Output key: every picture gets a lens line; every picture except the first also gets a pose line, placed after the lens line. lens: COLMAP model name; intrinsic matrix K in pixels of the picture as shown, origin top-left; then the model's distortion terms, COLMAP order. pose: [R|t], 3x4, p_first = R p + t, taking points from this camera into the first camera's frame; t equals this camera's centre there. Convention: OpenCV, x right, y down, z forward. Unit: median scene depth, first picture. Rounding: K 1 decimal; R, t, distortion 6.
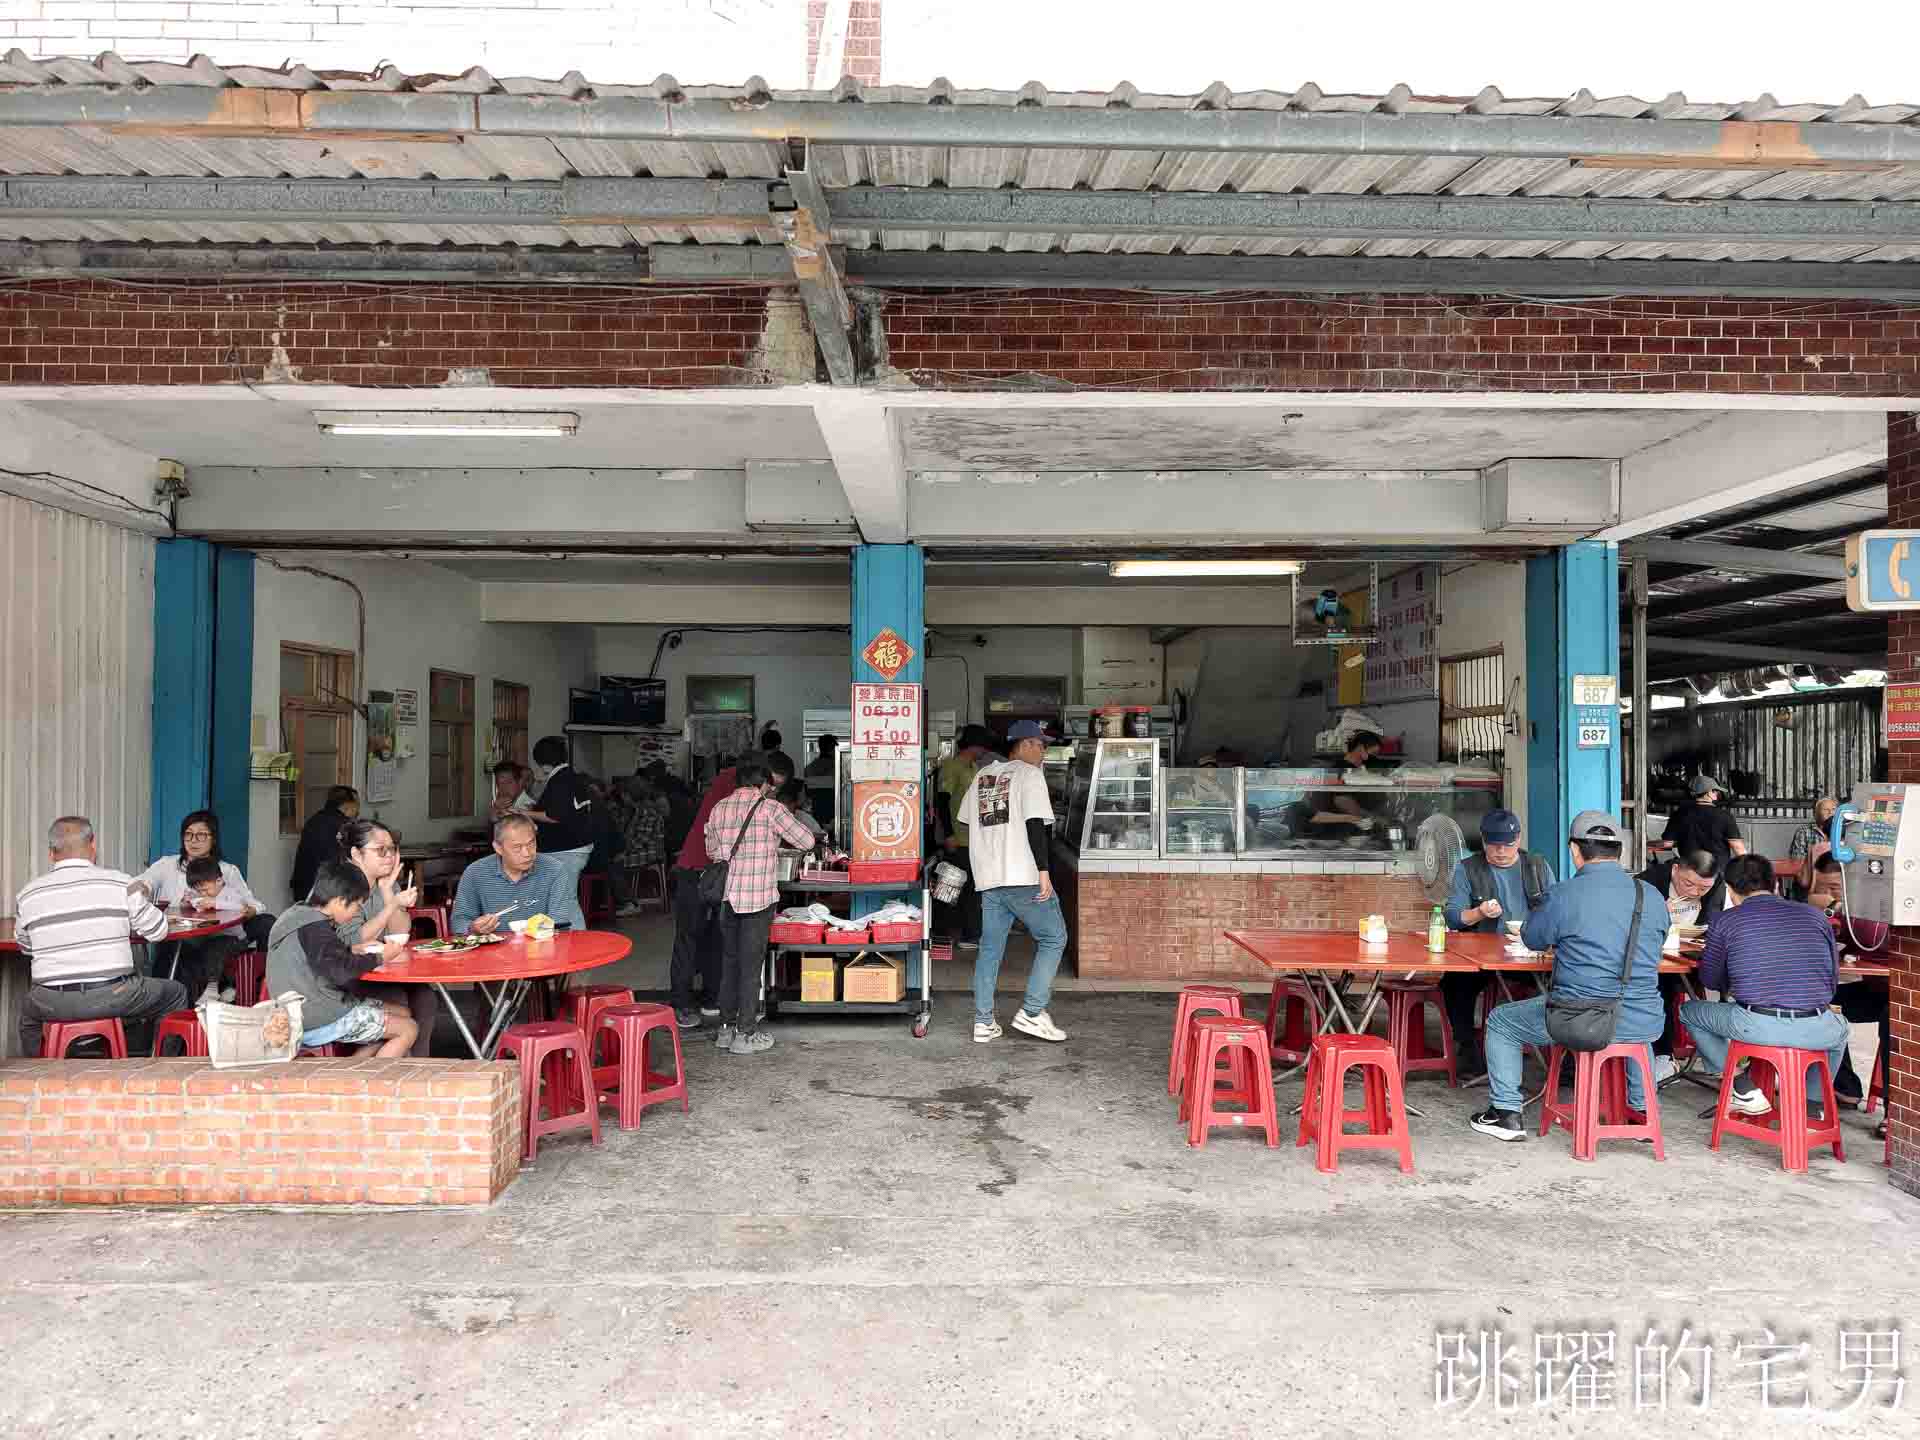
lens RADIAL K [[1398.9, 0, 960.0], [0, 1398.9, 720.0], [0, 0, 1]] dist [-0.004072, -0.001314]
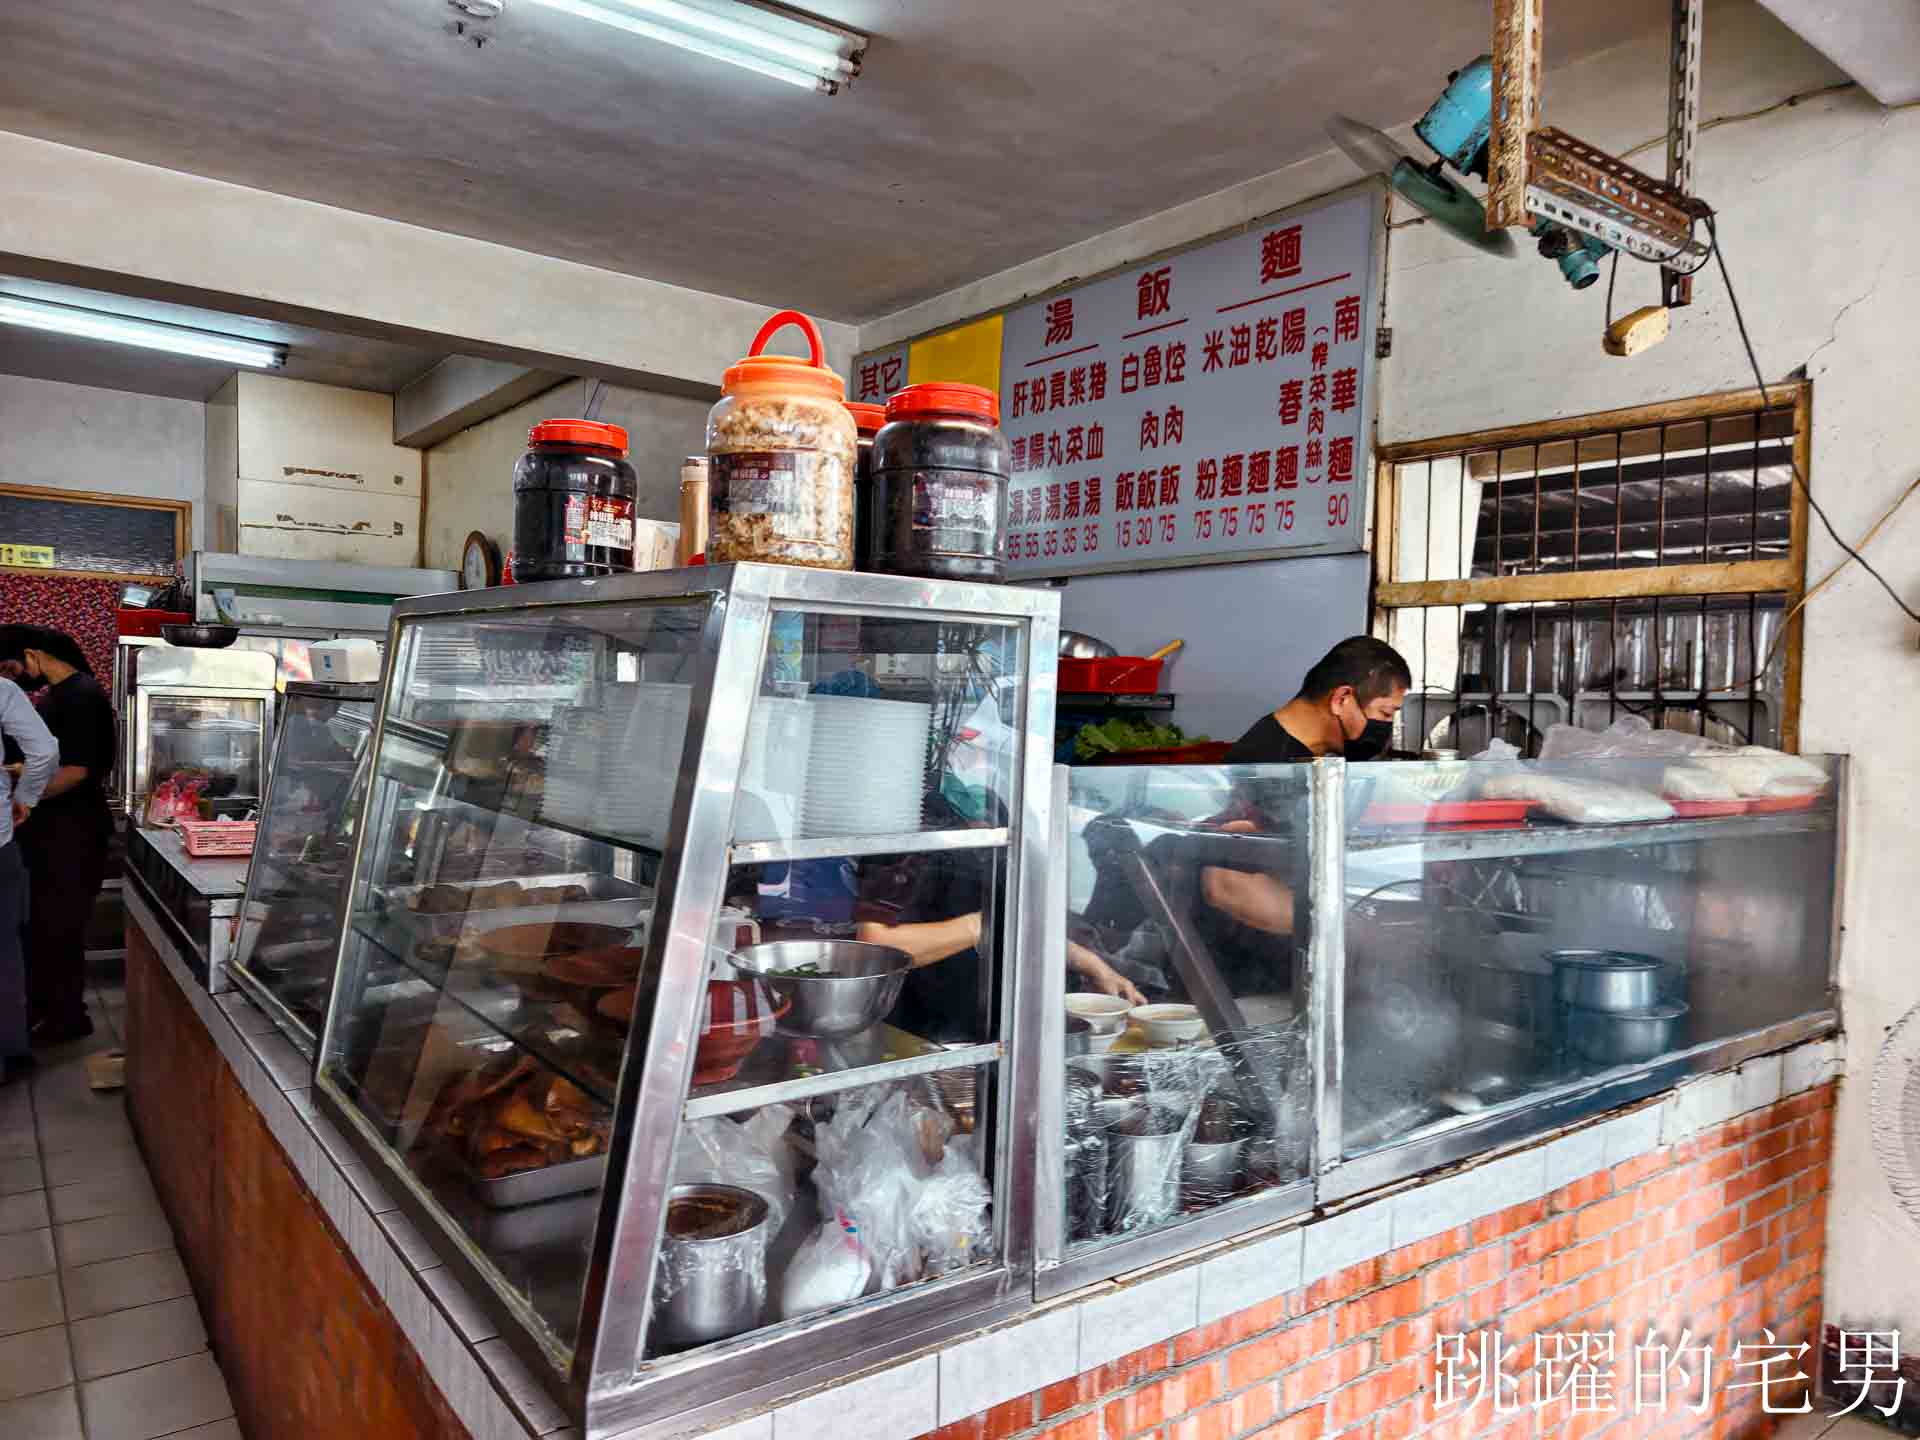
lens RADIAL K [[1398.9, 0, 960.0], [0, 1398.9, 720.0], [0, 0, 1]] dist [-0.004072, -0.001314]
pose [[0.820204, 0.007437, 0.572023, 0.033360], [-0.037852, 0.998430, 0.041295, 0.018899], [-0.570818, -0.055522, 0.819197, 0.749886]]
